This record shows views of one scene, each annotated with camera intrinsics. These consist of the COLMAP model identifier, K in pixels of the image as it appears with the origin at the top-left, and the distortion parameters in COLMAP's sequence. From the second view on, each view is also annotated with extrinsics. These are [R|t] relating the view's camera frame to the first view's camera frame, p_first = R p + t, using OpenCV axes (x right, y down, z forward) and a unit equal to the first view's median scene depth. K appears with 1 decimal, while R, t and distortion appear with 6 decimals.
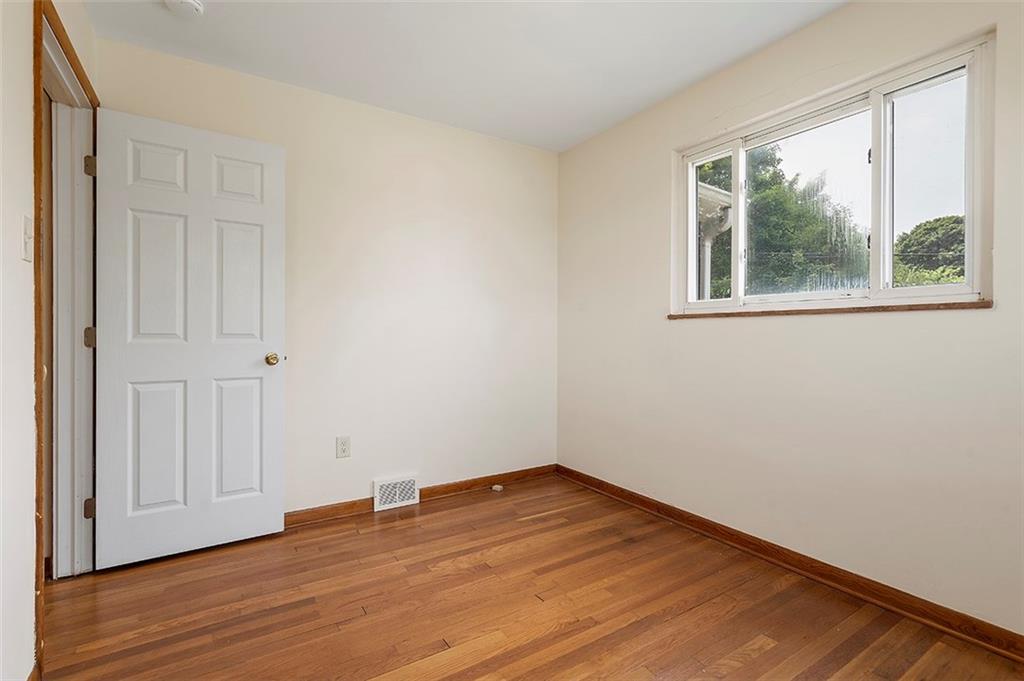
lens RADIAL K [[470.3, 0, 507.3], [0, 470.3, 340.8], [0, 0, 1]] dist [-0.002278, 0.001818]
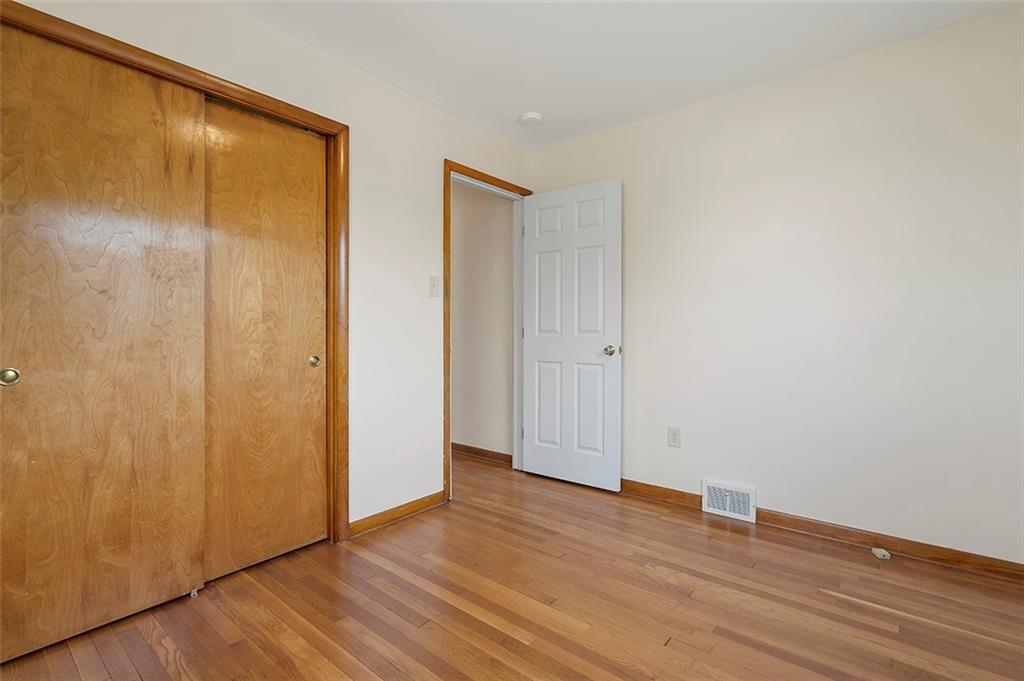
lens RADIAL K [[470.3, 0, 517.5], [0, 470.3, 333.0], [0, 0, 1]] dist [-0.002278, 0.001818]
pose [[0.328121, 0.003565, -0.944629, 0.613934], [-0.012632, 0.999920, -0.000615, -0.004144], [0.944551, 0.012134, 0.328140, 0.361649]]
